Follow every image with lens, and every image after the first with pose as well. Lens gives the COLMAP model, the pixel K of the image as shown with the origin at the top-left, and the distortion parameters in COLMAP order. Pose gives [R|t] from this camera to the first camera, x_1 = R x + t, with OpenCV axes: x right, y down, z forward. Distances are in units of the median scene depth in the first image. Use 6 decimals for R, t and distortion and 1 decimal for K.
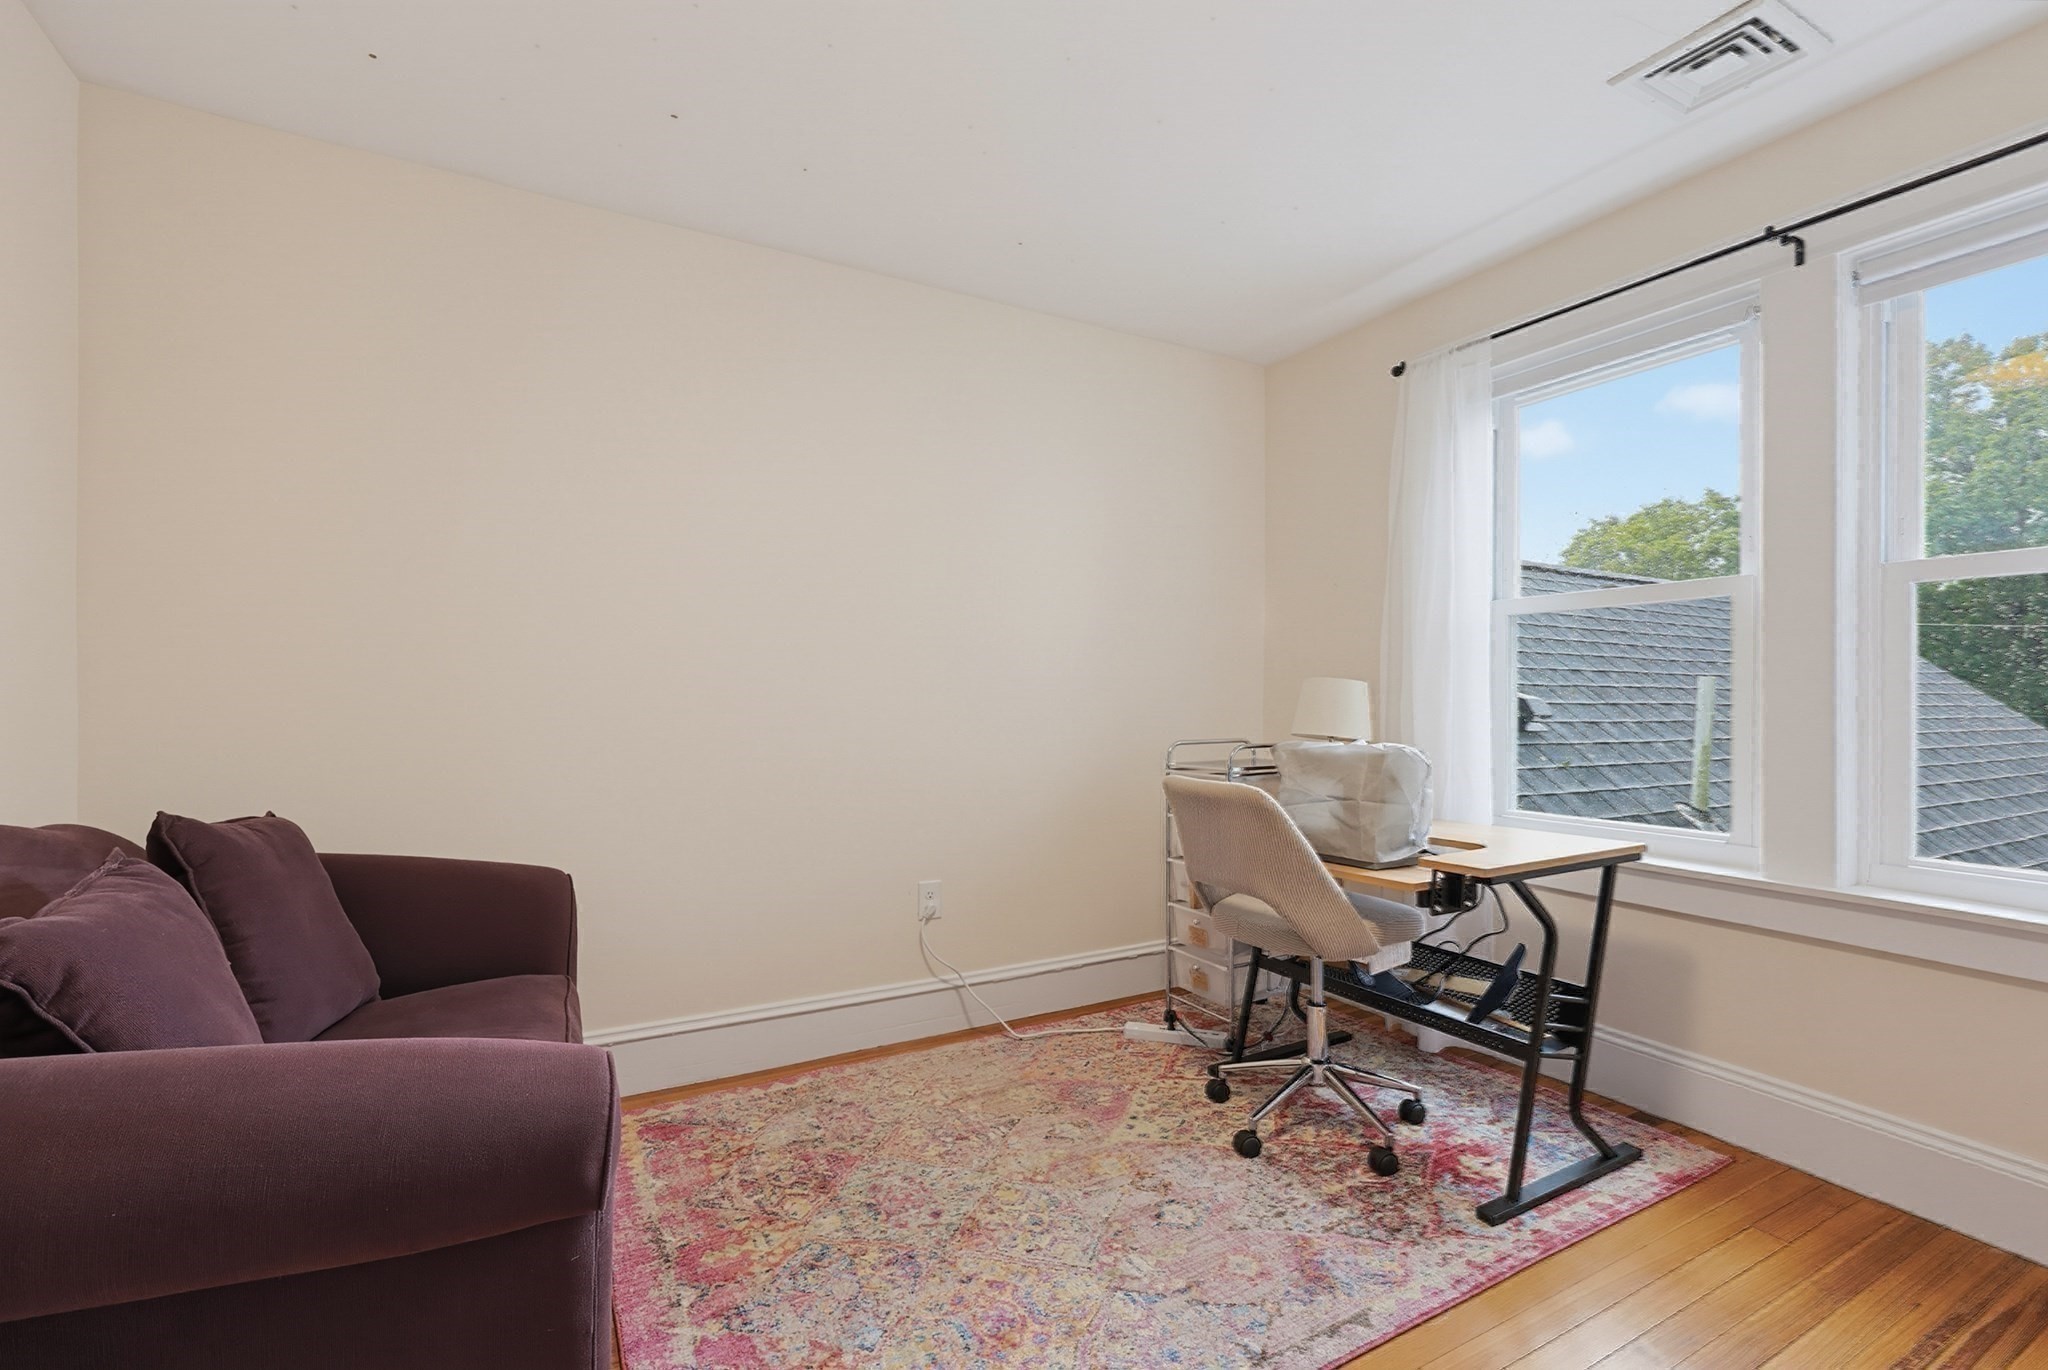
lens RADIAL K [[887.3, 0, 1034.1], [0, 887.3, 678.2], [0, 0, 1]] dist [-0.008153, -0.001132]
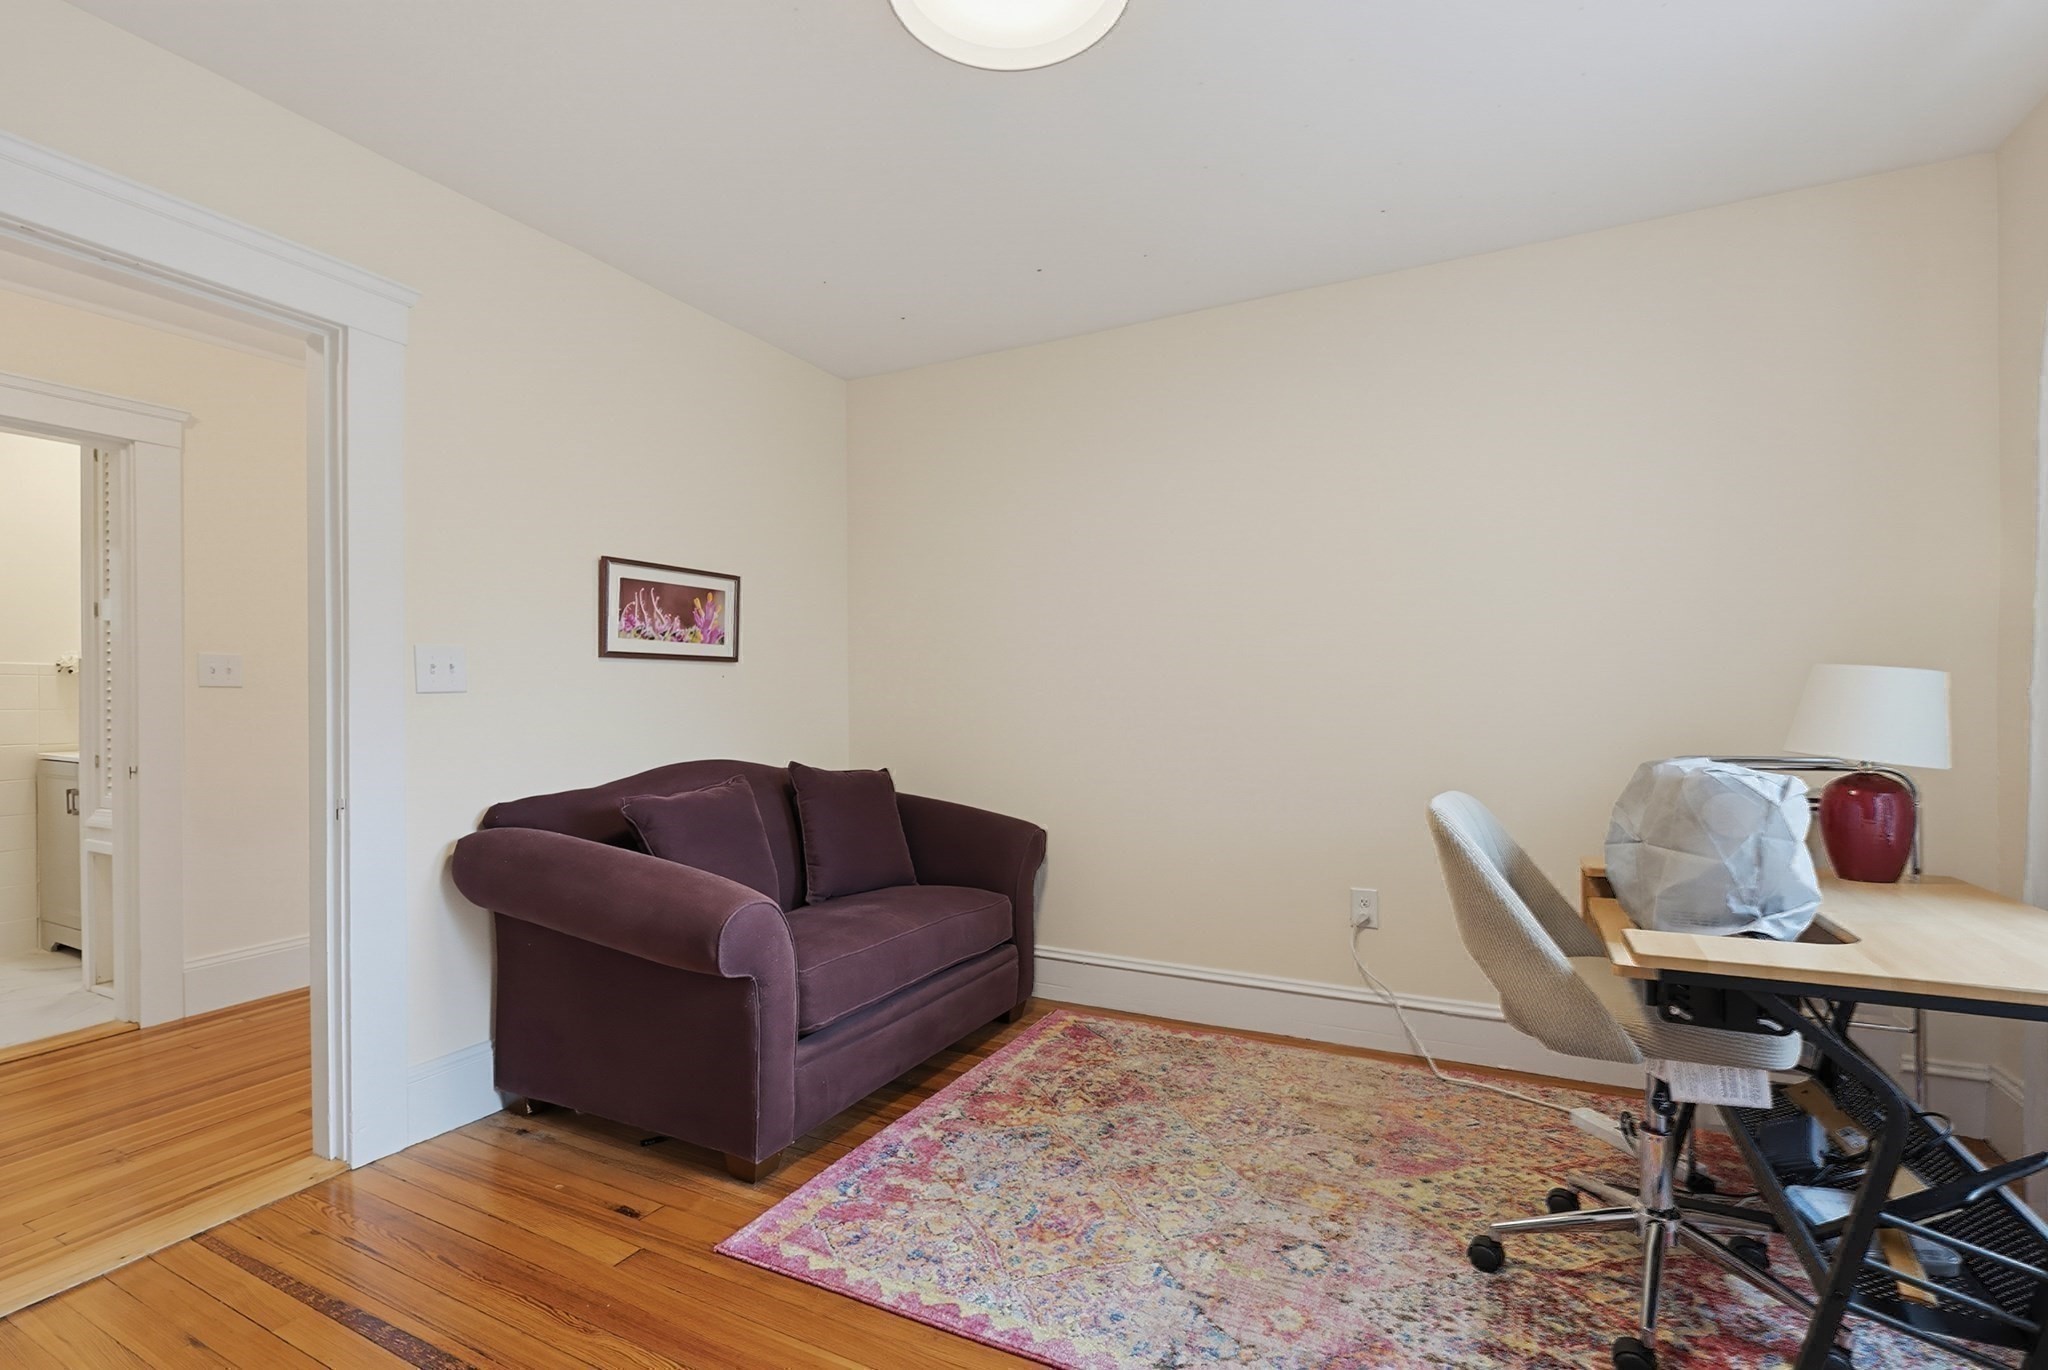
lens RADIAL K [[887.3, 0, 1034.1], [0, 887.3, 678.2], [0, 0, 1]] dist [-0.008153, -0.001132]
pose [[0.577835, -0.025492, -0.815755, 0.623248], [0.023277, 0.999620, -0.014750, 0.007398], [0.815821, -0.010466, 0.578209, 0.195987]]
